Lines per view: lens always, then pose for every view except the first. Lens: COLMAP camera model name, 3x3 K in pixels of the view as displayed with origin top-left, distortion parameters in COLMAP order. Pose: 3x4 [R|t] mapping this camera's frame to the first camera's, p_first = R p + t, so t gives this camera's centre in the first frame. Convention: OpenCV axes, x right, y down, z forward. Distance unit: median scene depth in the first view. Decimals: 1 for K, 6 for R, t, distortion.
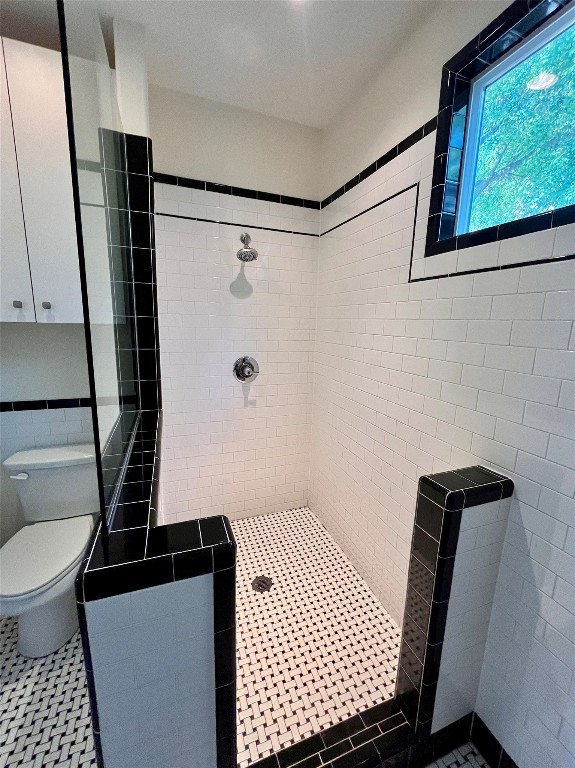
lens RADIAL K [[317.9, 0, 288.9], [0, 317.9, 382.9], [0, 0, 1]] dist [-0.007144, -0.000338]
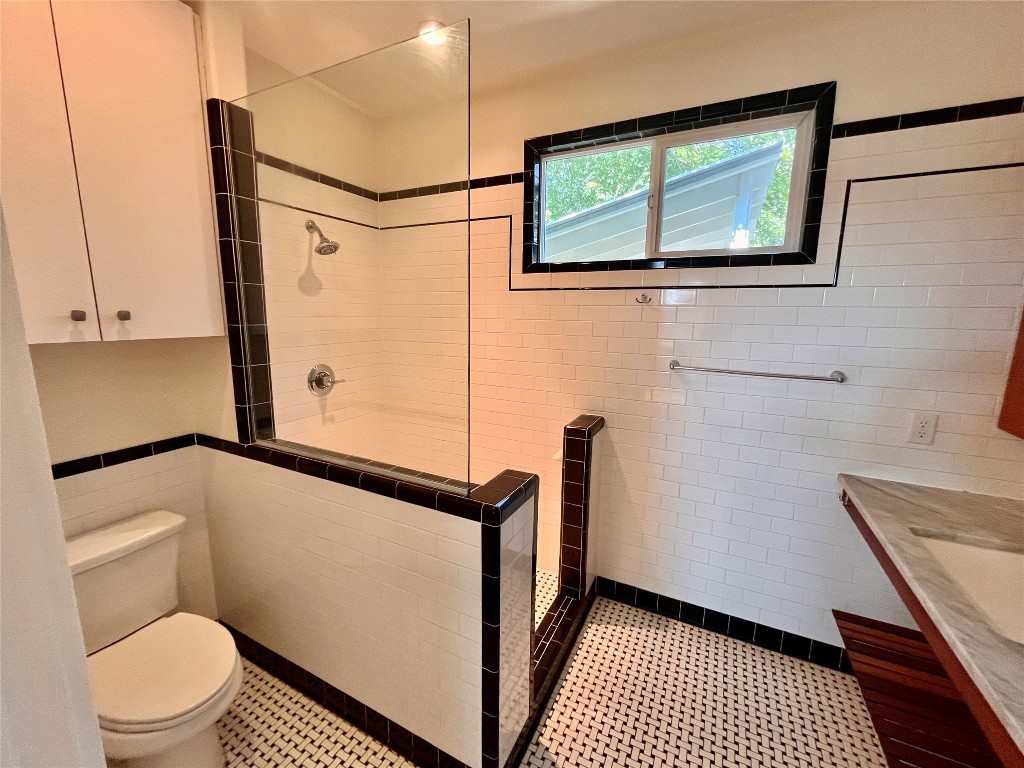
lens RADIAL K [[423.8, 0, 507.5], [0, 423.8, 386.3], [0, 0, 1]] dist [-0.007144, -0.000338]
pose [[0.737119, -0.135905, 0.661956, -0.764776], [0.136815, 0.989295, 0.050761, -0.022588], [-0.661769, 0.053149, 0.747822, -0.235609]]
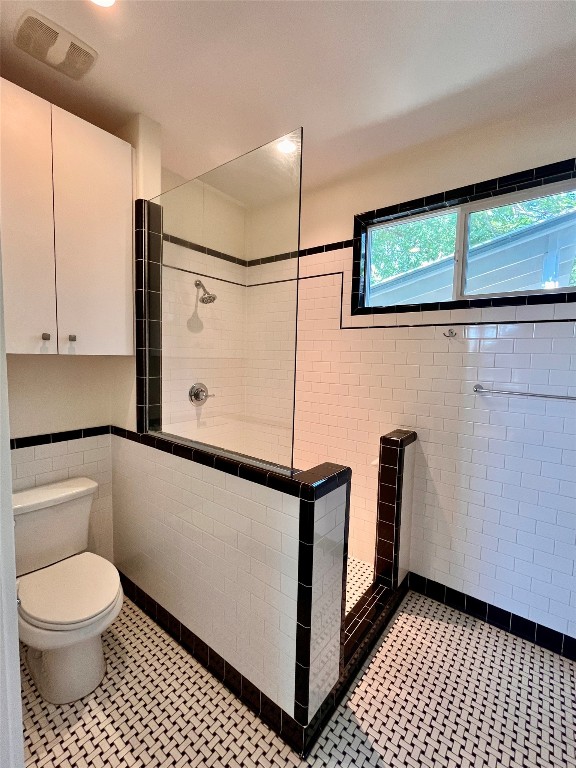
lens RADIAL K [[339.4, 0, 285.4], [0, 339.4, 383.7], [0, 0, 1]] dist [-0.006852, -0.000152]
pose [[0.853331, -0.049849, 0.518980, -0.740334], [0.098858, 0.992831, -0.067183, 0.048605], [-0.511911, 0.108635, 0.852142, -0.294579]]
